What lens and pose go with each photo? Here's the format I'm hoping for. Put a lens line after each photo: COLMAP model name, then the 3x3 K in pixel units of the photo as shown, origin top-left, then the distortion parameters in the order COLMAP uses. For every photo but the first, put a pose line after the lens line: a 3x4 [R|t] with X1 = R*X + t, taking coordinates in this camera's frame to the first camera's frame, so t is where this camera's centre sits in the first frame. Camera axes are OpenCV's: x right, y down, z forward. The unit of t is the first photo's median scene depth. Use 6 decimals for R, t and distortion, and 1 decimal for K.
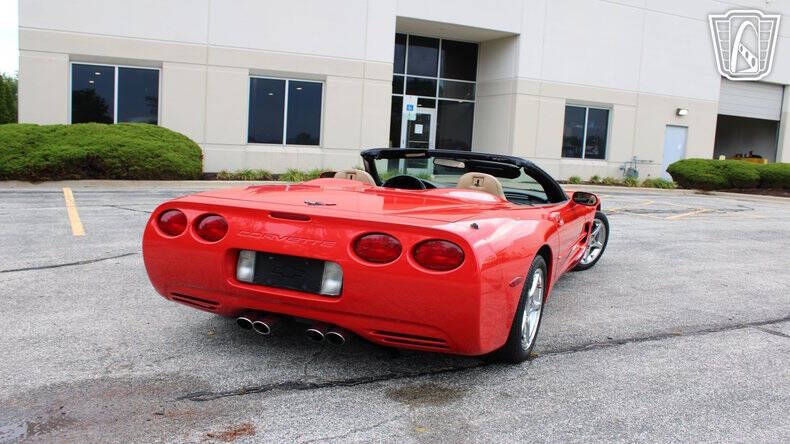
lens RADIAL K [[603.8, 0, 391.0], [0, 603.8, 222.7], [0, 0, 1]] dist [-0.148569, 0.108372]
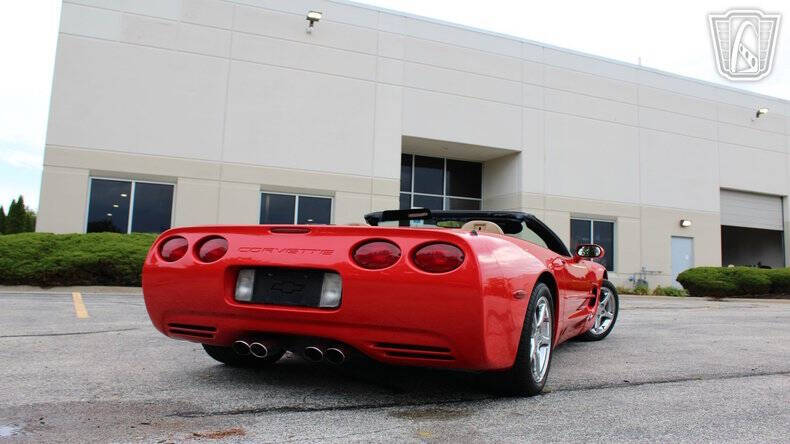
lens RADIAL K [[600.6, 0, 395.0], [0, 600.6, 222.0], [0, 0, 1]] dist [-0.142411, 0.097589]
pose [[0.999689, -0.022908, -0.009809, 0.008858], [0.020027, 0.972789, -0.230824, 0.104000], [0.014830, 0.230556, 0.972946, 0.013042]]
